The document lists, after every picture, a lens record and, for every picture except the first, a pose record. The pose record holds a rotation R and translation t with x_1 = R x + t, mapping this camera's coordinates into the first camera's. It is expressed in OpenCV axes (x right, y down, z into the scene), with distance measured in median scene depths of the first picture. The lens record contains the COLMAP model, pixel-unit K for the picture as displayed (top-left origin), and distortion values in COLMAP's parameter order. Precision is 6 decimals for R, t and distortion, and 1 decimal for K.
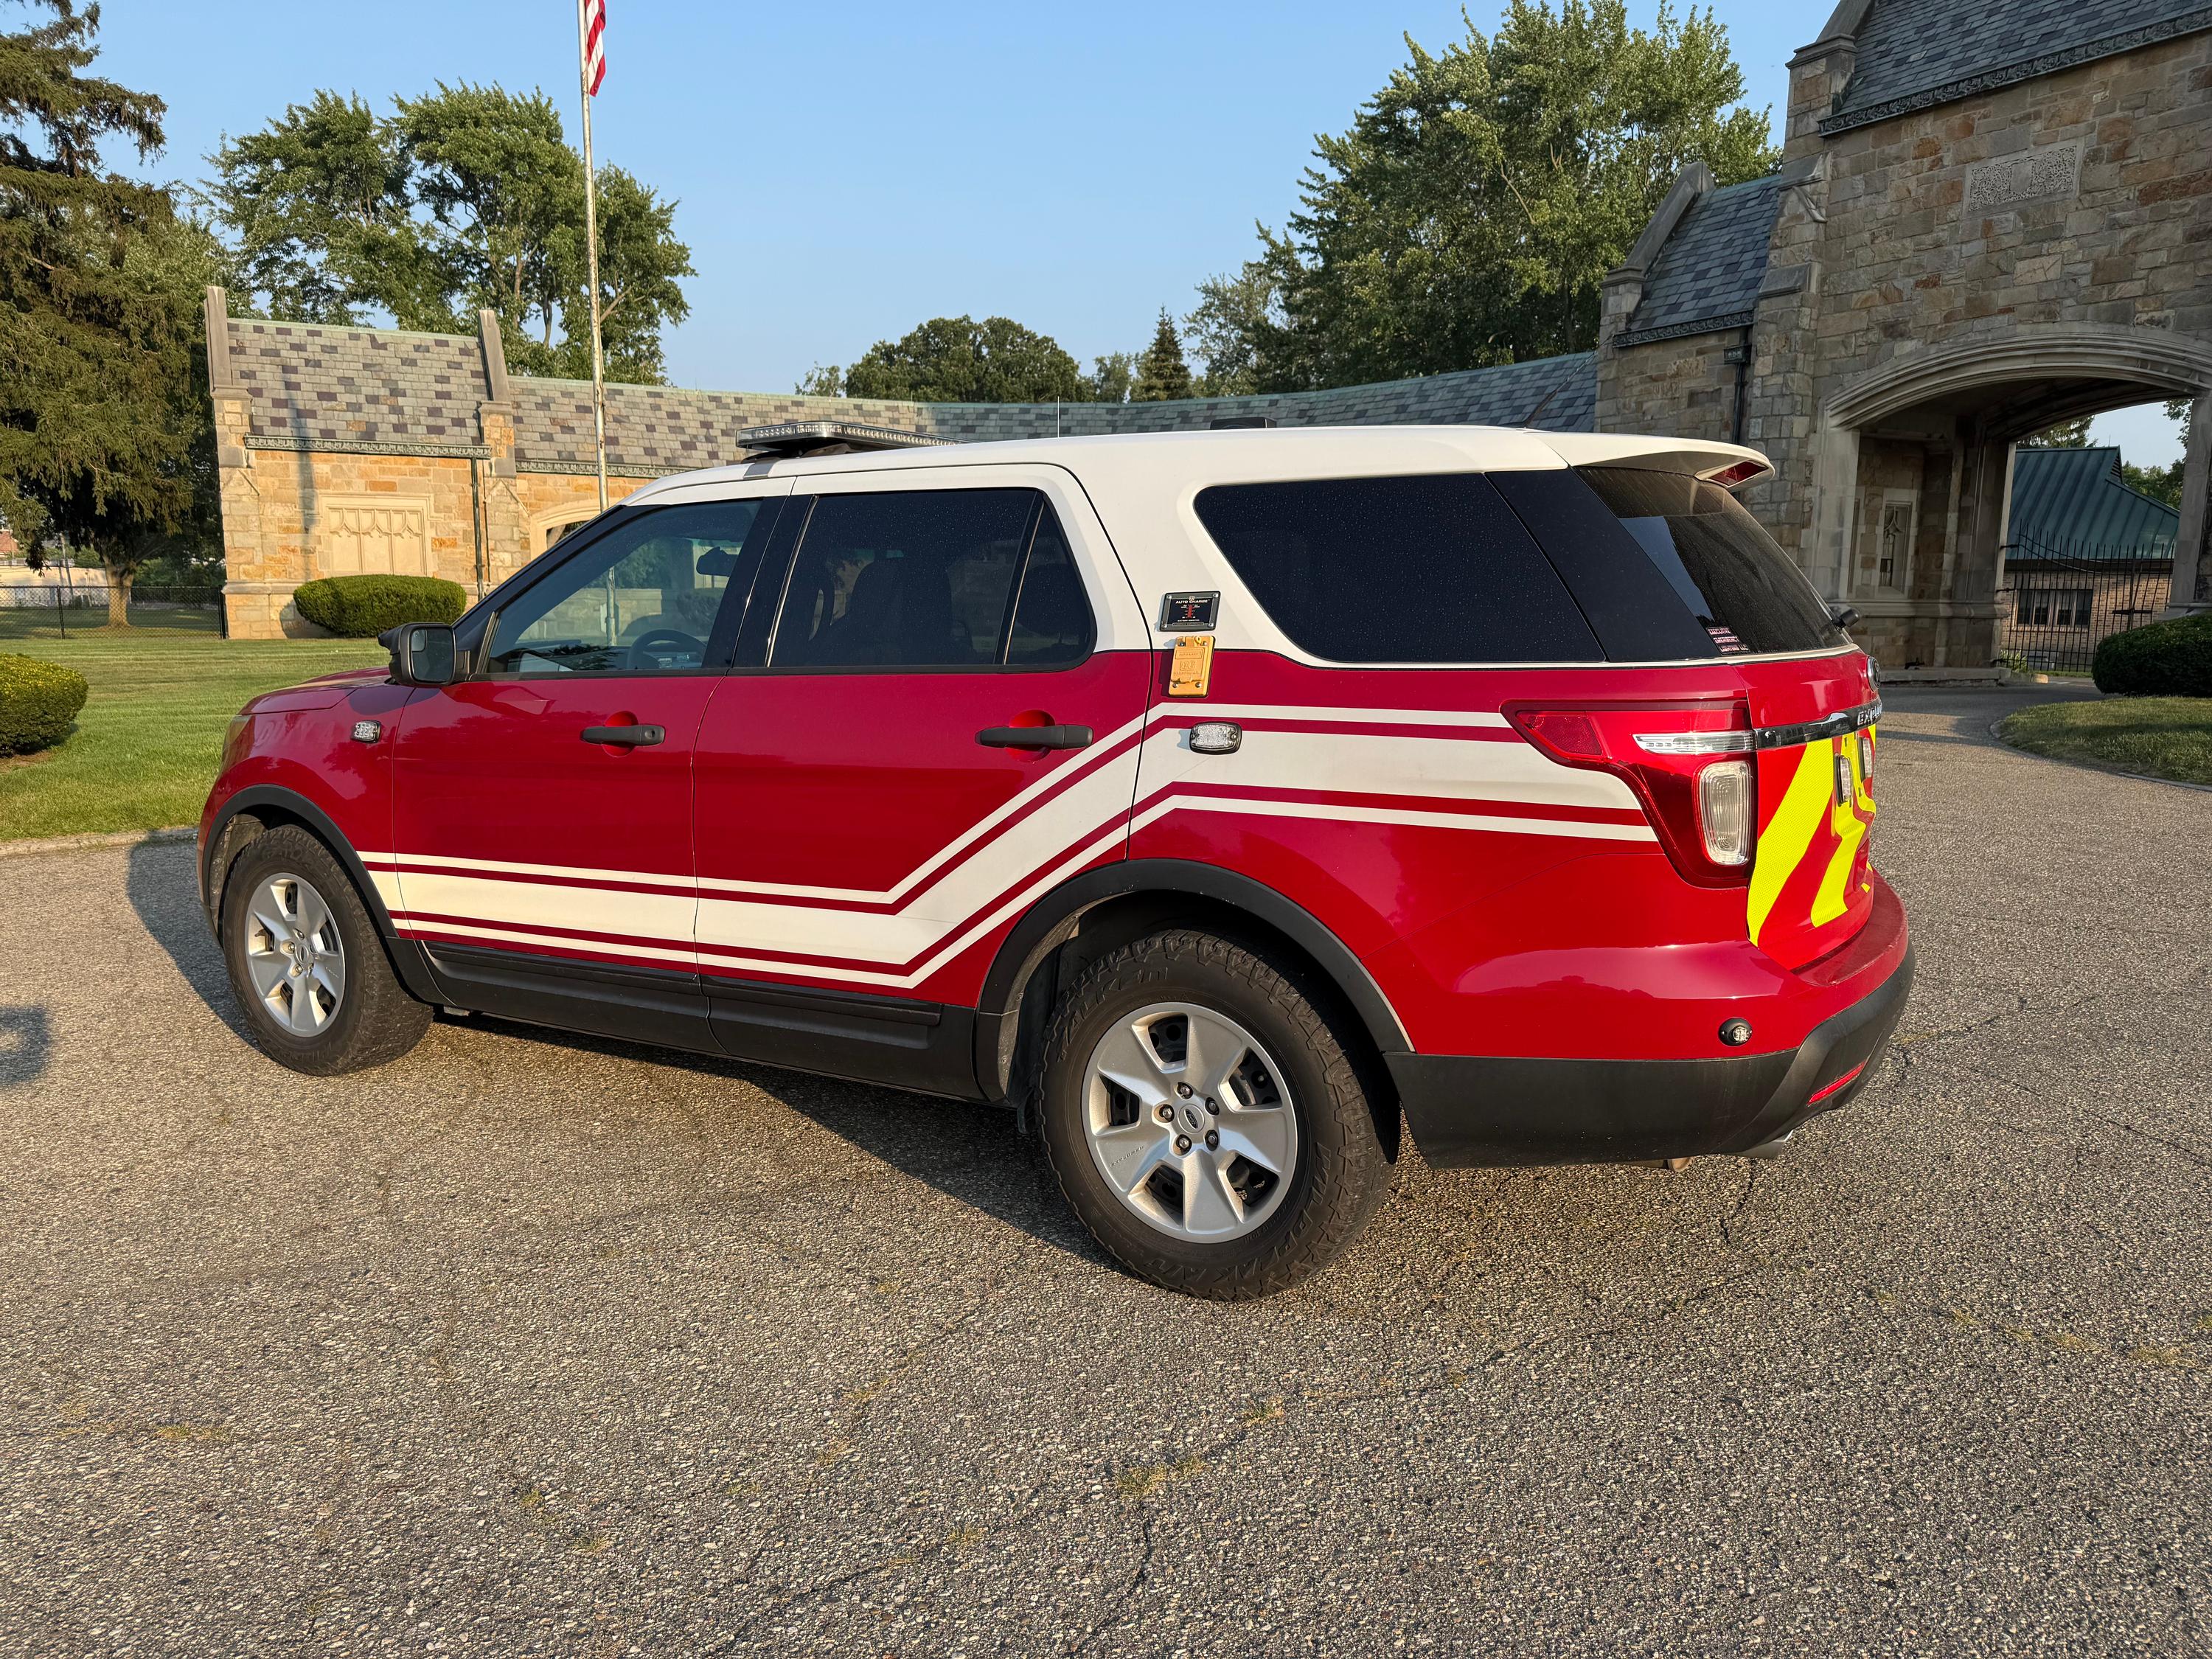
lens RADIAL K [[1562.2, 0, 1103.9], [0, 1562.2, 845.3], [0, 0, 1]] dist [-0.001220, -0.005692]
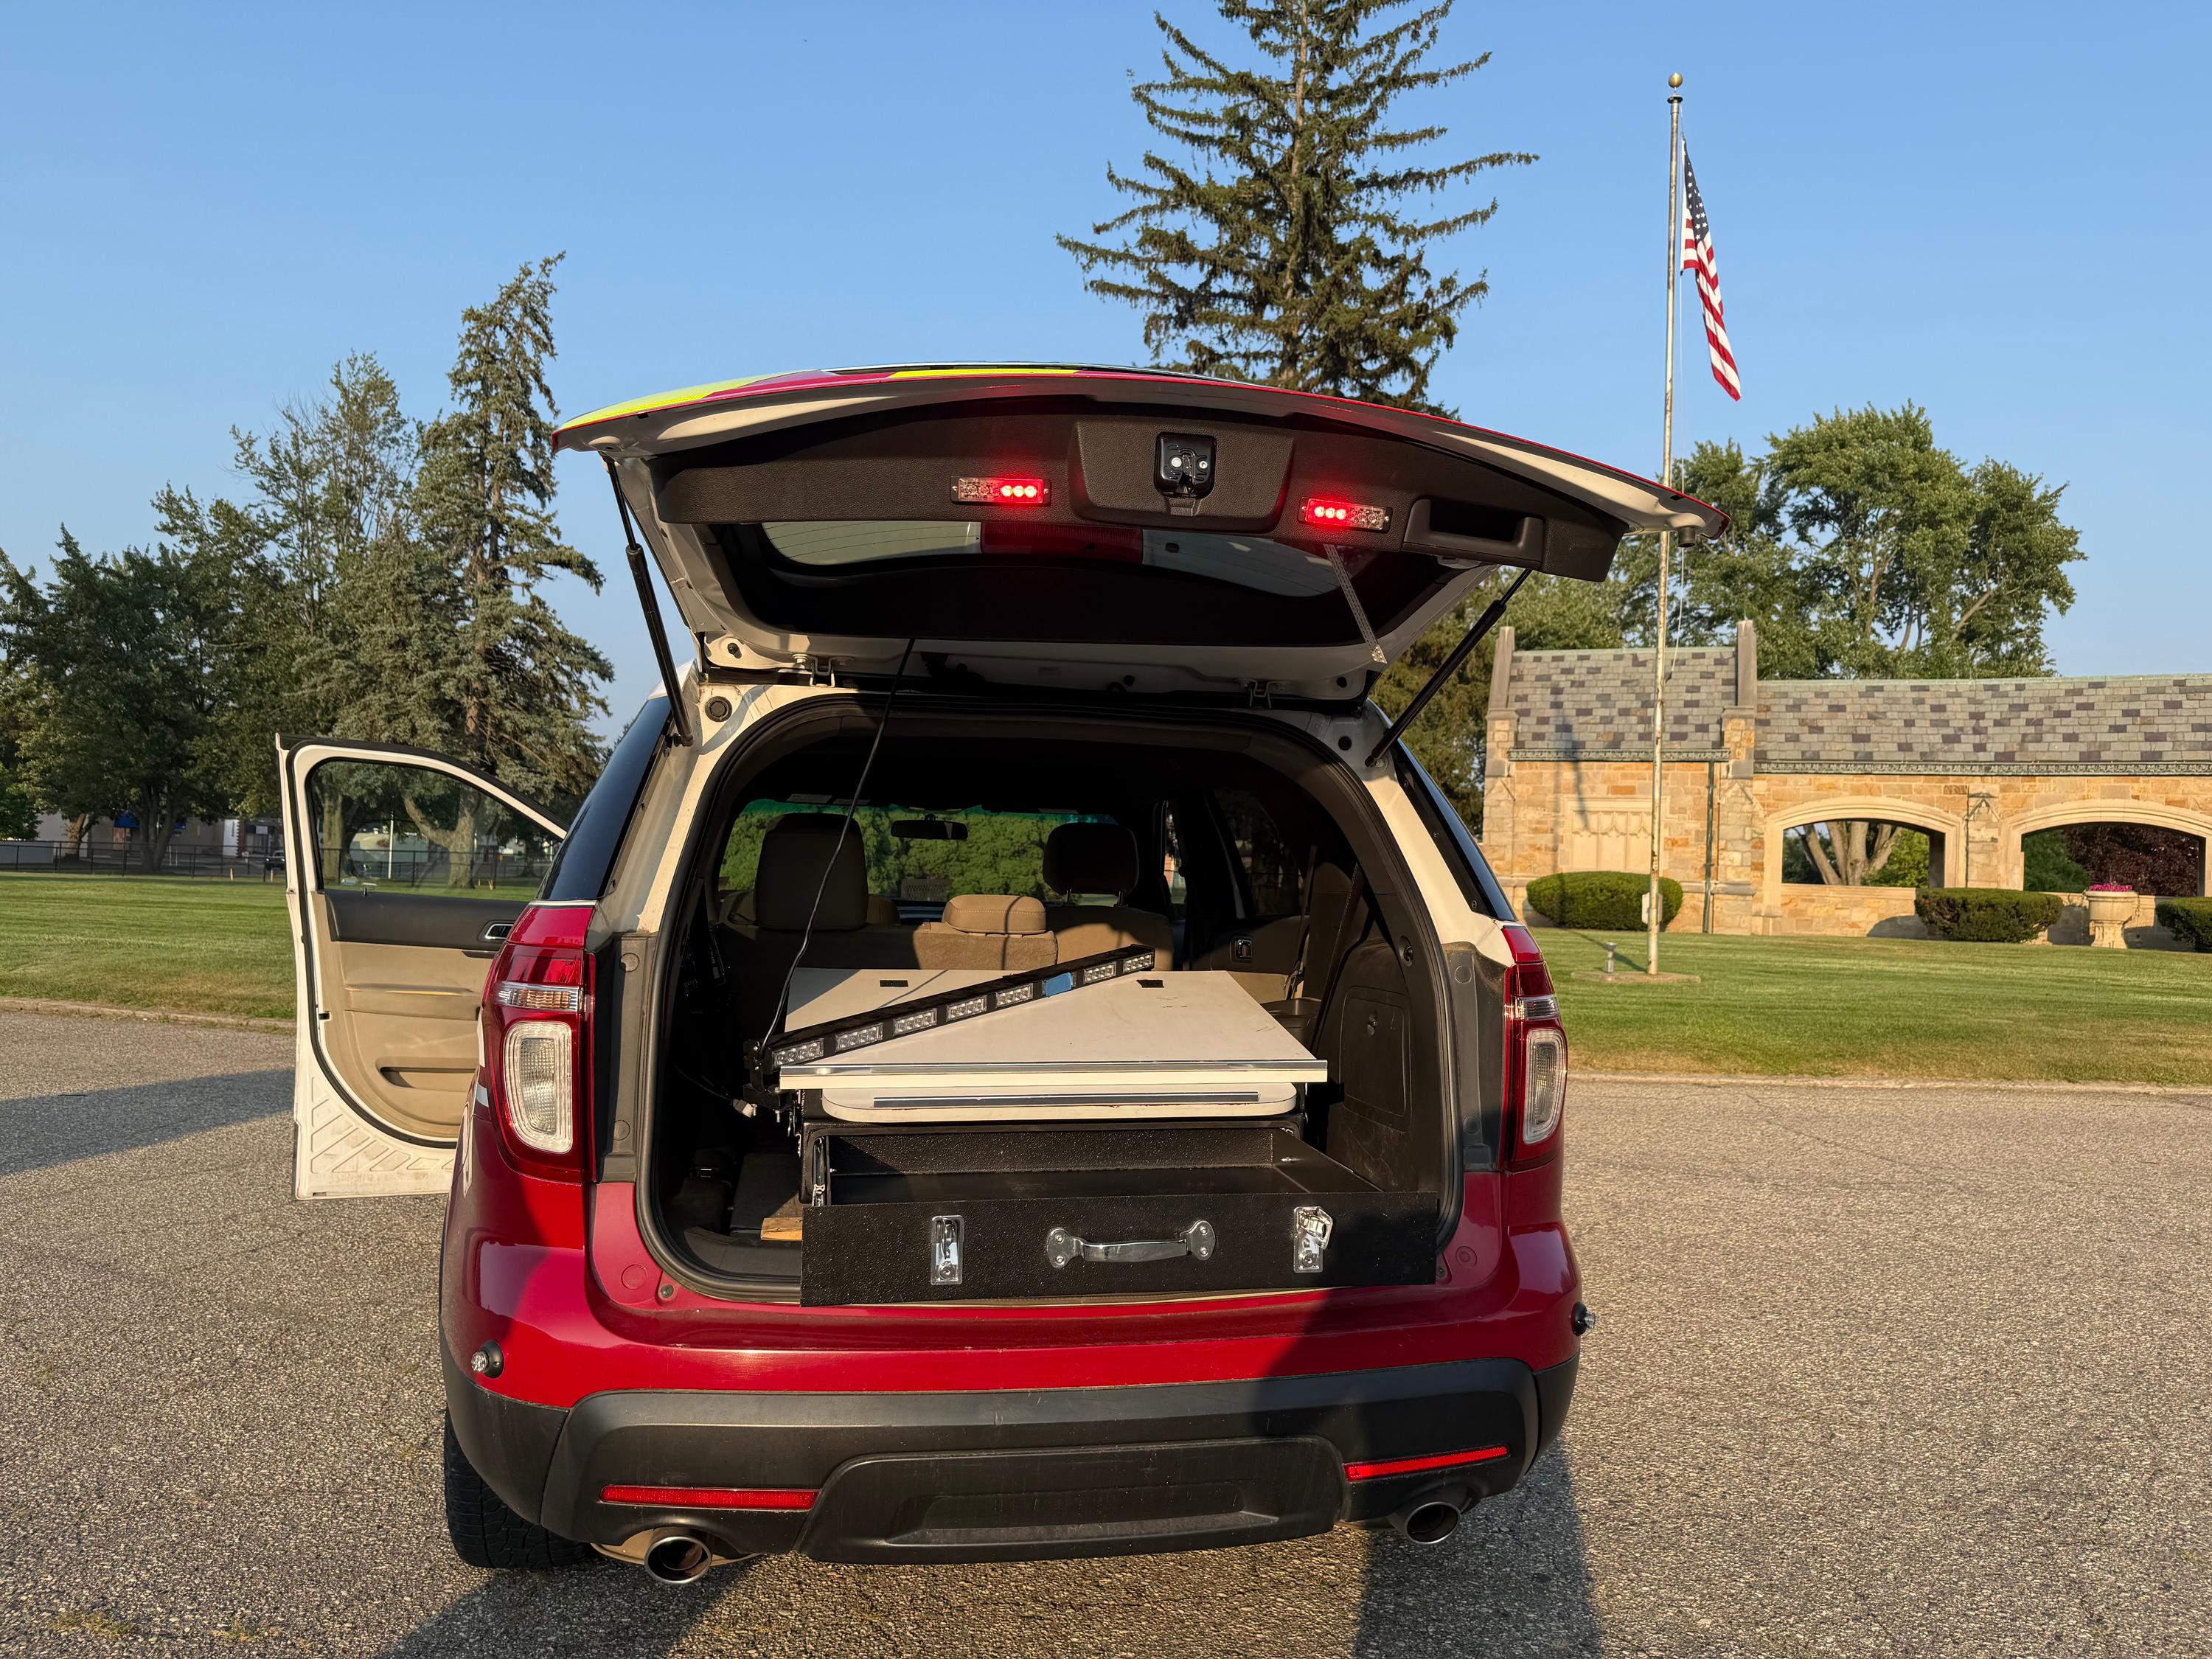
lens RADIAL K [[1533.5, 0, 1100.1], [0, 1533.5, 823.0], [0, 0, 1]] dist [0.115487, -0.188176]
pose [[0.665149, -0.008053, -0.746668, 0.116661], [-0.145951, 0.979253, -0.140577, -0.008618], [0.732309, 0.202481, 0.650173, 0.066977]]
